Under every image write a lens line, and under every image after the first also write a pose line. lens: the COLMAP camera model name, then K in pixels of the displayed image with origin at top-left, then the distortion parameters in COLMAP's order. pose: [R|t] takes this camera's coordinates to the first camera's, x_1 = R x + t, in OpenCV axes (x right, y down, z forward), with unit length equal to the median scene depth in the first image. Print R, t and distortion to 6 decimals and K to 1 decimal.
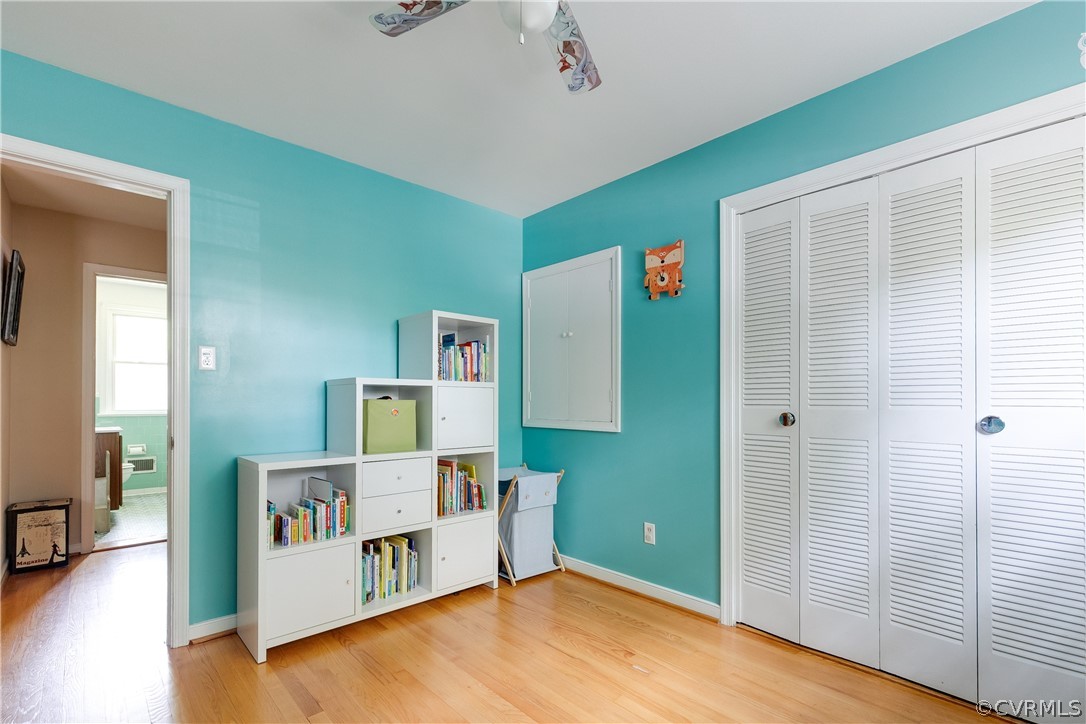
lens RADIAL K [[495.4, 0, 564.6], [0, 495.4, 395.1], [0, 0, 1]] dist [0.011532, -0.000278]
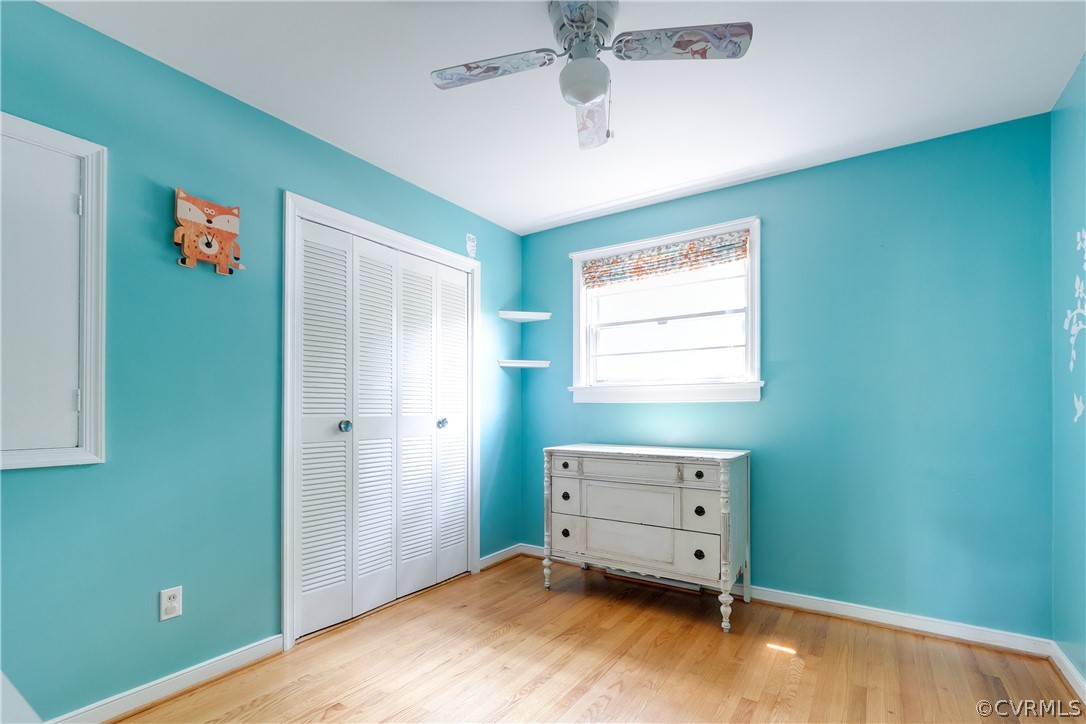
lens RADIAL K [[495.4, 0, 560.4], [0, 495.4, 409.5], [0, 0, 1]] dist [0.011532, -0.000278]
pose [[-0.220558, 0.005422, 0.975359, -0.659283], [-0.005985, 0.999958, -0.006913, 0.013875], [-0.975355, -0.007362, -0.220517, 0.667785]]
